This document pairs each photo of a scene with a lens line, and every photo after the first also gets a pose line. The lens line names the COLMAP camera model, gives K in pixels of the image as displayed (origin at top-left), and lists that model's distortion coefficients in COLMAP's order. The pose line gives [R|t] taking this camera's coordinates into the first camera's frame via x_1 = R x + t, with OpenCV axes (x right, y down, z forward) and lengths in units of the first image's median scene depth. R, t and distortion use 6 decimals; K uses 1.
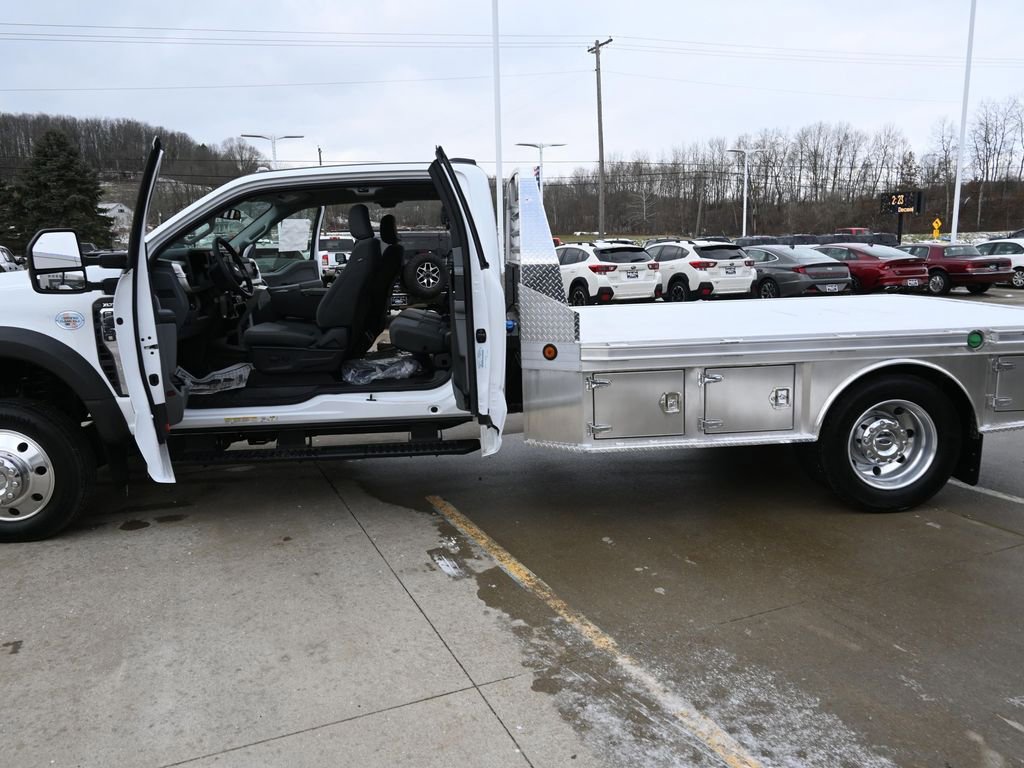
lens RADIAL K [[779.2, 0, 511.0], [0, 779.2, 384.9], [0, 0, 1]] dist [-0.006857, 0.000662]
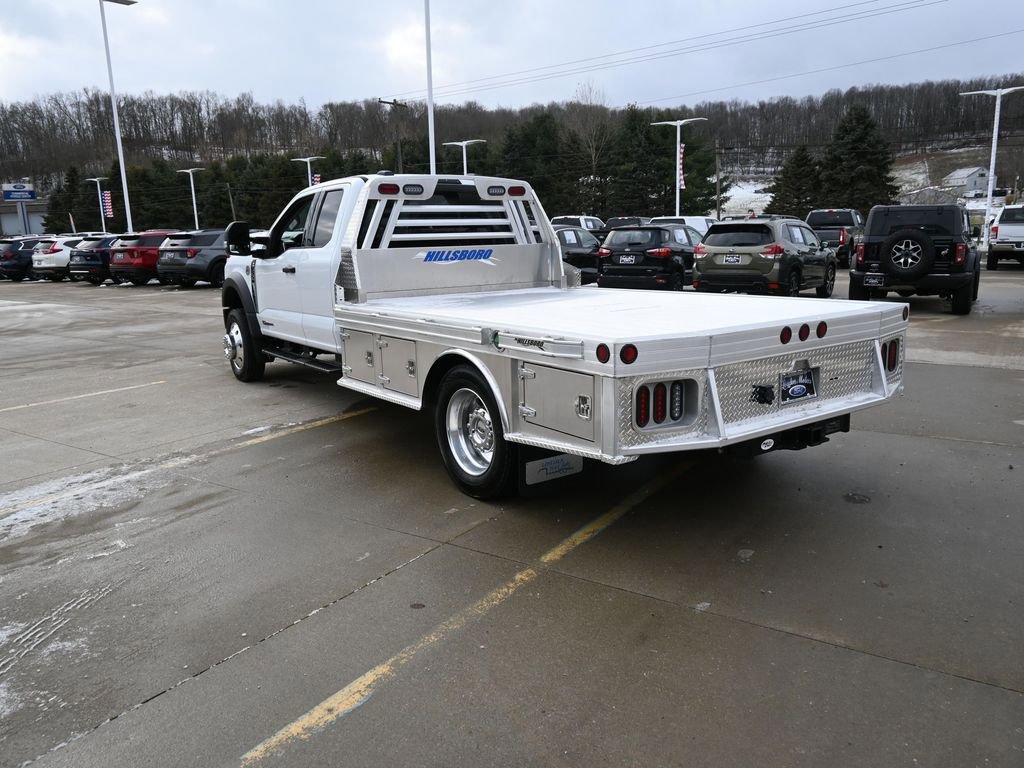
lens RADIAL K [[779.2, 0, 511.0], [0, 779.2, 384.9], [0, 0, 1]] dist [-0.006857, 0.000662]
pose [[0.537038, 0.173740, -0.825472, 1.384269], [-0.139255, 0.983394, 0.116381, -0.115246], [0.831984, 0.052451, 0.552314, 0.469423]]
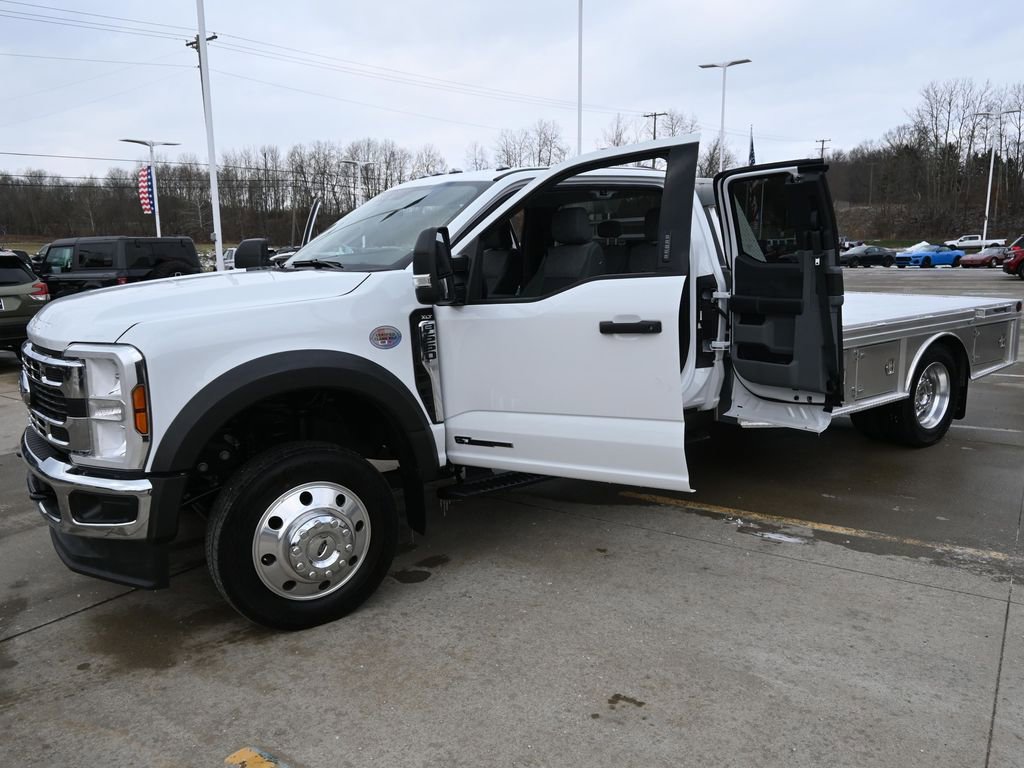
lens RADIAL K [[779.2, 0, 511.0], [0, 779.2, 384.9], [0, 0, 1]] dist [-0.006857, 0.000662]
pose [[0.849865, -0.087485, 0.519688, -0.852811], [0.093418, 0.995517, 0.014817, -0.031401], [-0.518654, 0.035956, 0.854228, 0.218729]]
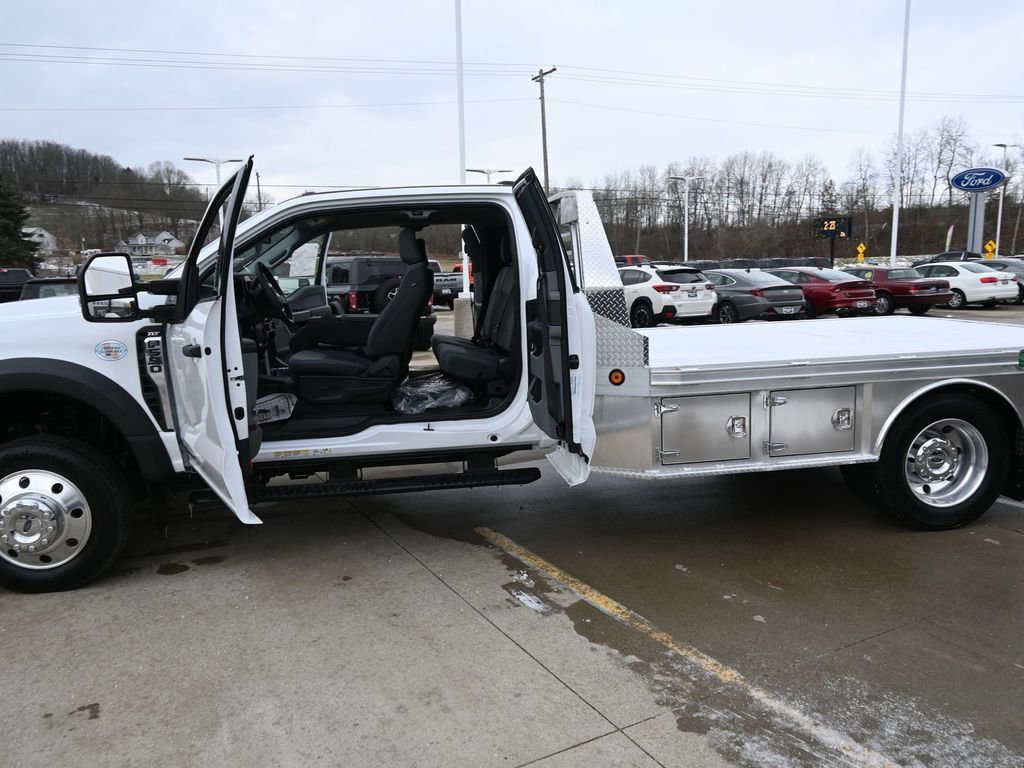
lens RADIAL K [[779.2, 0, 511.0], [0, 779.2, 384.9], [0, 0, 1]] dist [-0.006857, 0.000662]
pose [[0.996559, -0.015554, 0.081412, -0.158825], [0.018072, 0.999378, -0.030290, -0.004873], [-0.080890, 0.031657, 0.996220, 0.031671]]
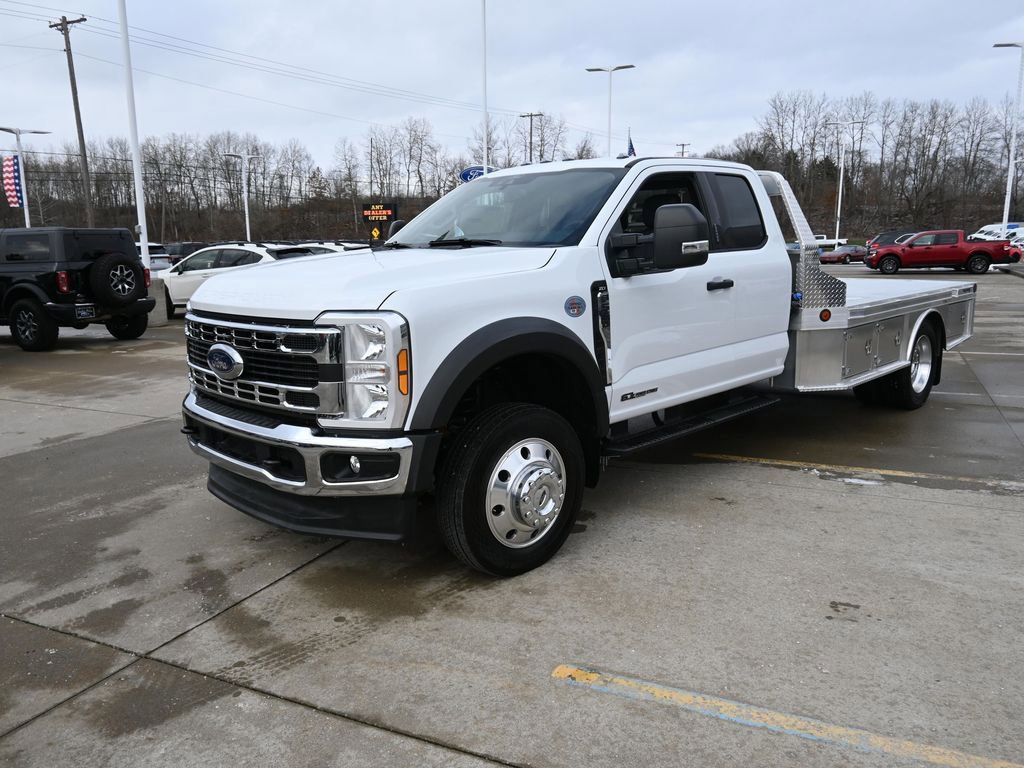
lens RADIAL K [[780.2, 0, 508.8], [0, 780.2, 384.3], [0, 0, 1]] dist [-0.008845, -0.007322]
pose [[0.751516, -0.109093, 0.650632, -1.177647], [0.115888, 0.992727, 0.032595, -0.030745], [-0.649457, 0.050905, 0.758693, 0.351115]]
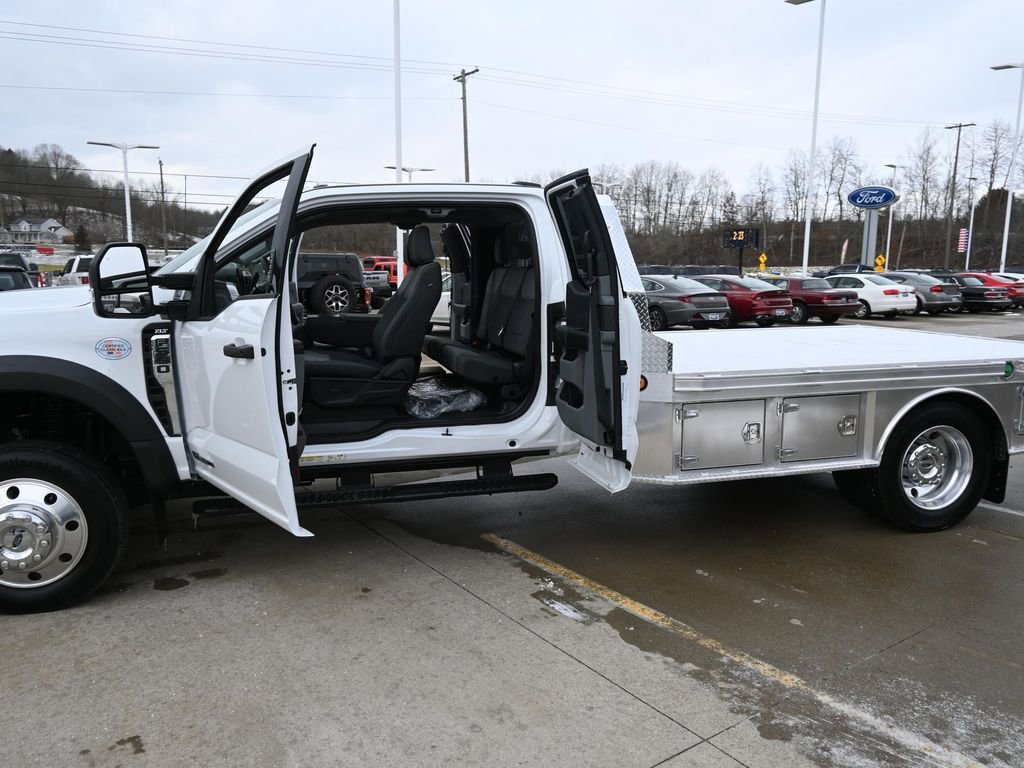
lens RADIAL K [[779.2, 0, 511.0], [0, 779.2, 384.9], [0, 0, 1]] dist [-0.006857, 0.000662]
pose [[0.980021, -0.005381, 0.198822, -0.295451], [0.011525, 0.999491, -0.029759, -0.011881], [-0.198561, 0.031456, 0.979584, 0.069167]]
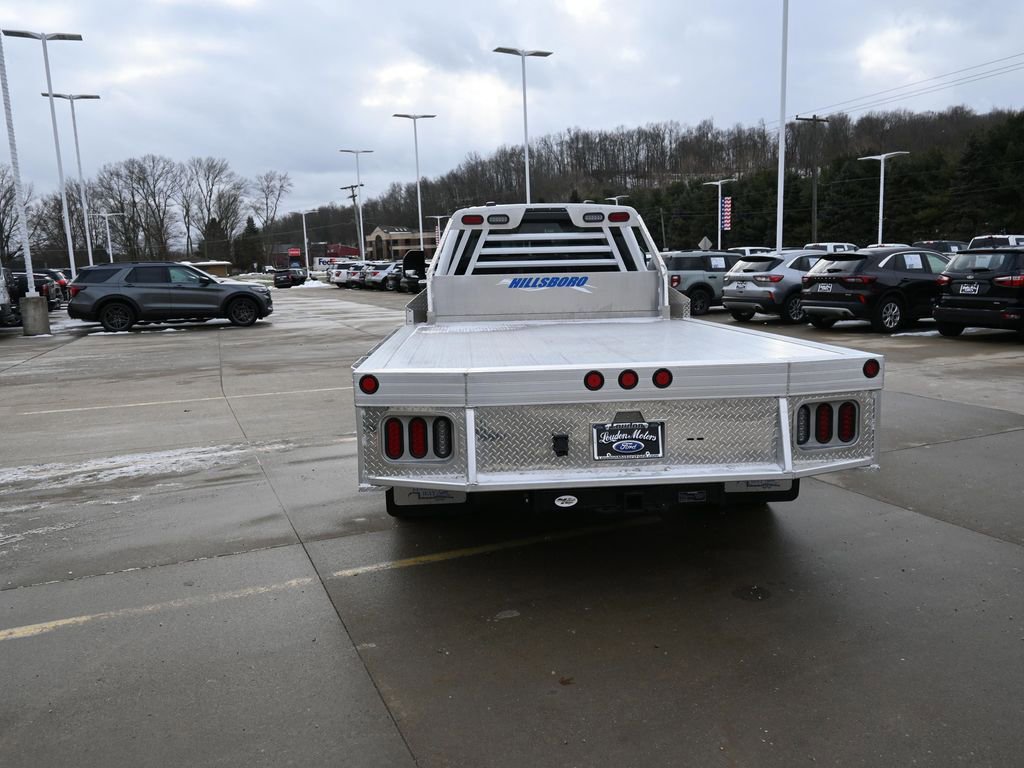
lens RADIAL K [[779.2, 0, 511.0], [0, 779.2, 384.9], [0, 0, 1]] dist [-0.006857, 0.000662]
pose [[0.009145, 0.175991, -0.984349, 1.580512], [-0.153696, 0.972941, 0.172523, -0.230835], [0.988076, 0.149713, 0.035947, 1.118385]]
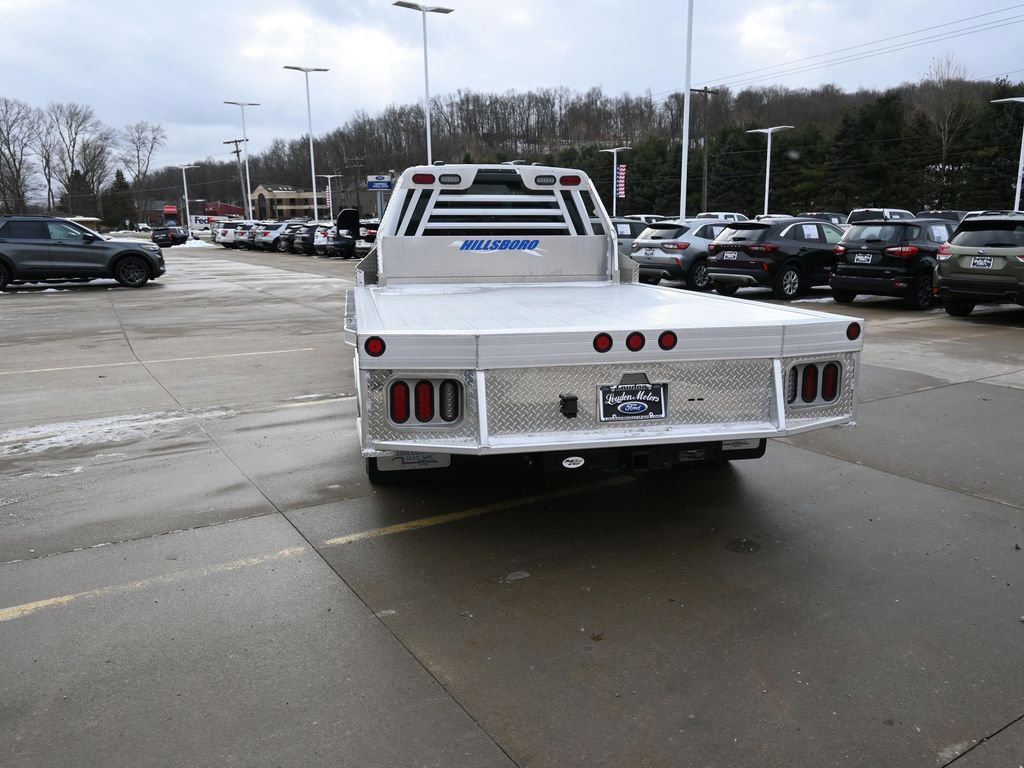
lens RADIAL K [[779.2, 0, 511.0], [0, 779.2, 384.9], [0, 0, 1]] dist [-0.006857, 0.000662]
pose [[0.147122, 0.219413, -0.964475, 1.566267], [-0.175481, 0.965408, 0.192857, -0.206952], [0.973428, 0.140874, 0.180536, 0.999967]]
